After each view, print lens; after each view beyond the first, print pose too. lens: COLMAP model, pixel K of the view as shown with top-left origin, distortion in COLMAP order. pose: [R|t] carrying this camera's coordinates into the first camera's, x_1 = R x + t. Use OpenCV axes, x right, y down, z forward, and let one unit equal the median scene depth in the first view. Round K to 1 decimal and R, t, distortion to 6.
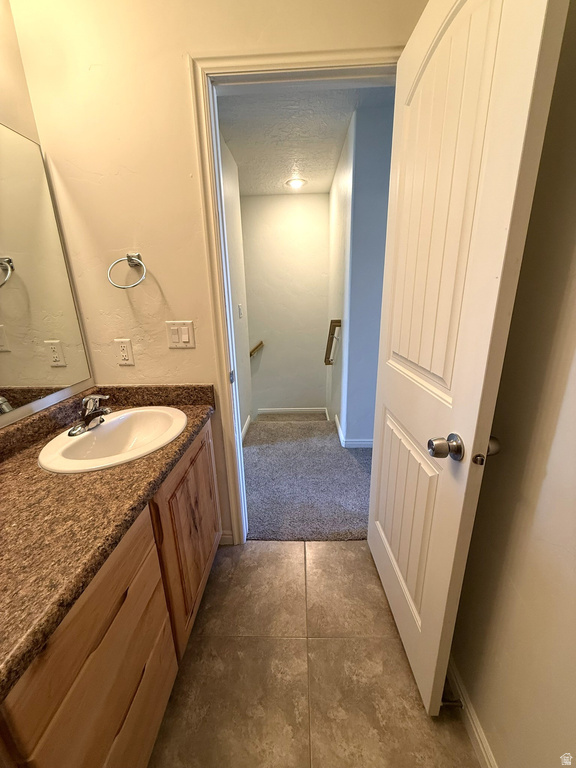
lens RADIAL K [[306.7, 0, 288.0], [0, 306.7, 384.0], [0, 0, 1]] dist [0.000847, 0.000264]
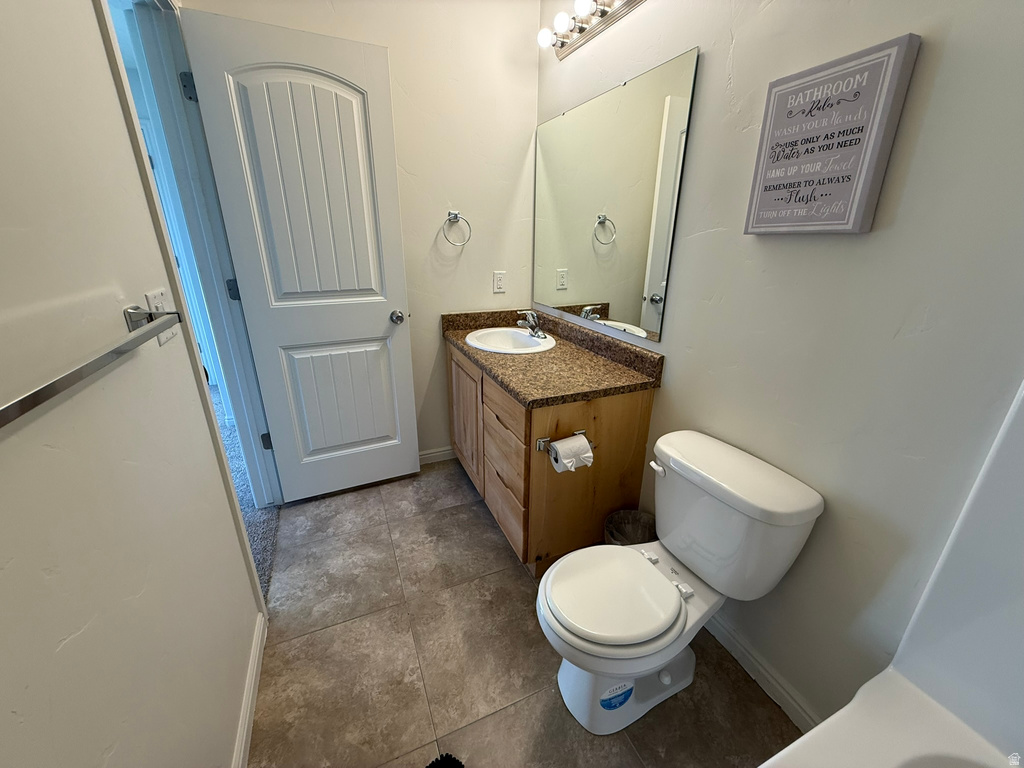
lens RADIAL K [[409.1, 0, 512.0], [0, 409.1, 384.0], [0, 0, 1]] dist [0.000256, -0.000379]
pose [[-0.900314, 0.171855, -0.399876, 0.217152], [-0.104638, 0.806334, 0.582130, -0.662871], [0.422476, 0.565942, -0.707971, 2.084830]]
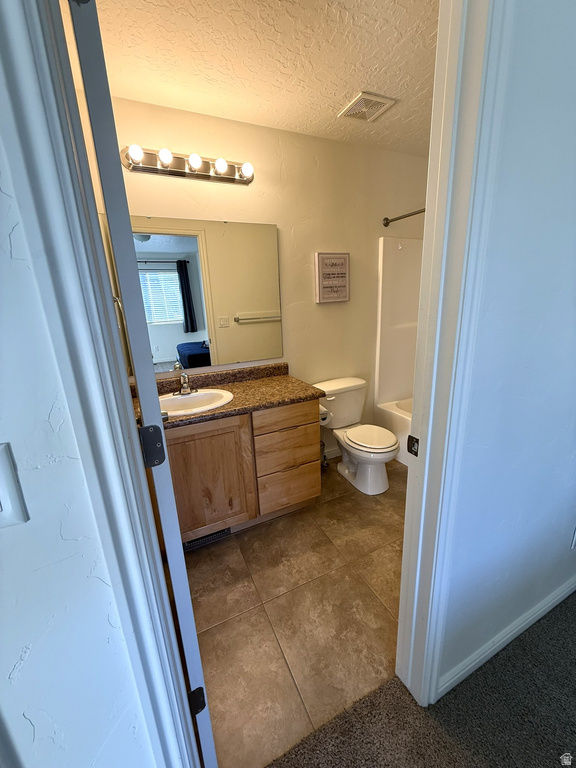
lens RADIAL K [[306.7, 0, 288.0], [0, 306.7, 384.0], [0, 0, 1]] dist [0.000847, 0.000264]
pose [[0.468934, 0.241766, -0.849500, 0.987214], [-0.224777, 0.962806, 0.149933, -0.191680], [0.854152, 0.120639, 0.505836, 0.322877]]
